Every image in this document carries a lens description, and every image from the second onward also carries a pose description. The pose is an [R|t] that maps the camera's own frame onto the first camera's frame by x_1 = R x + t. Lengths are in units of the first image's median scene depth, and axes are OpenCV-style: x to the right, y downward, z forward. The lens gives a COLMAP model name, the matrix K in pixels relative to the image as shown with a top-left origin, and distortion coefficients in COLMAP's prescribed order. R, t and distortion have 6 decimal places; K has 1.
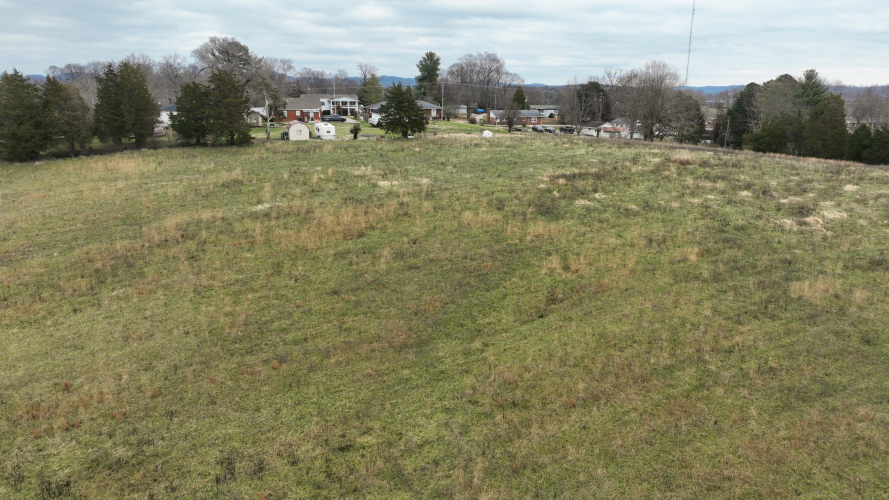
lens RADIAL K [[618.4, 0, 444.5], [0, 618.4, 250.0], [0, 0, 1]] dist [0.003413, 0.008295]
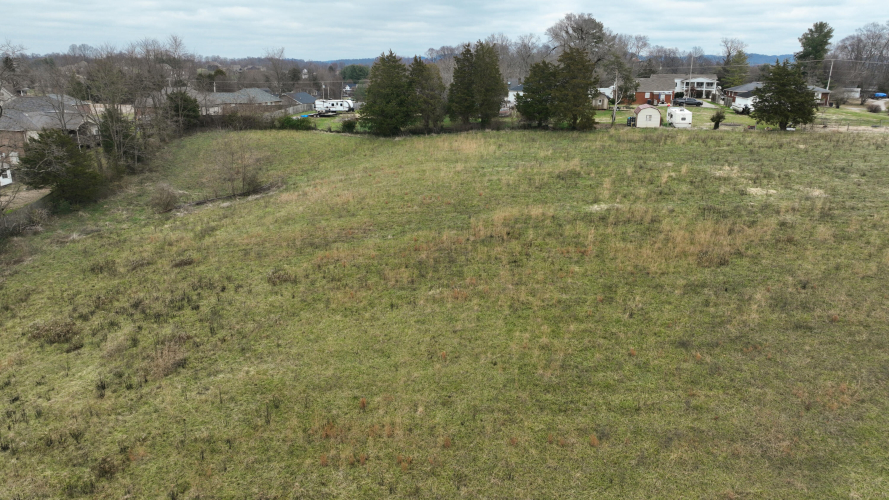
lens RADIAL K [[618.4, 0, 444.5], [0, 618.4, 250.0], [0, 0, 1]] dist [0.003413, 0.008295]
pose [[0.865004, 0.141673, -0.481350, -0.062966], [-0.126460, 0.989899, 0.064099, -0.042651], [0.485568, 0.005425, 0.874182, 0.158014]]
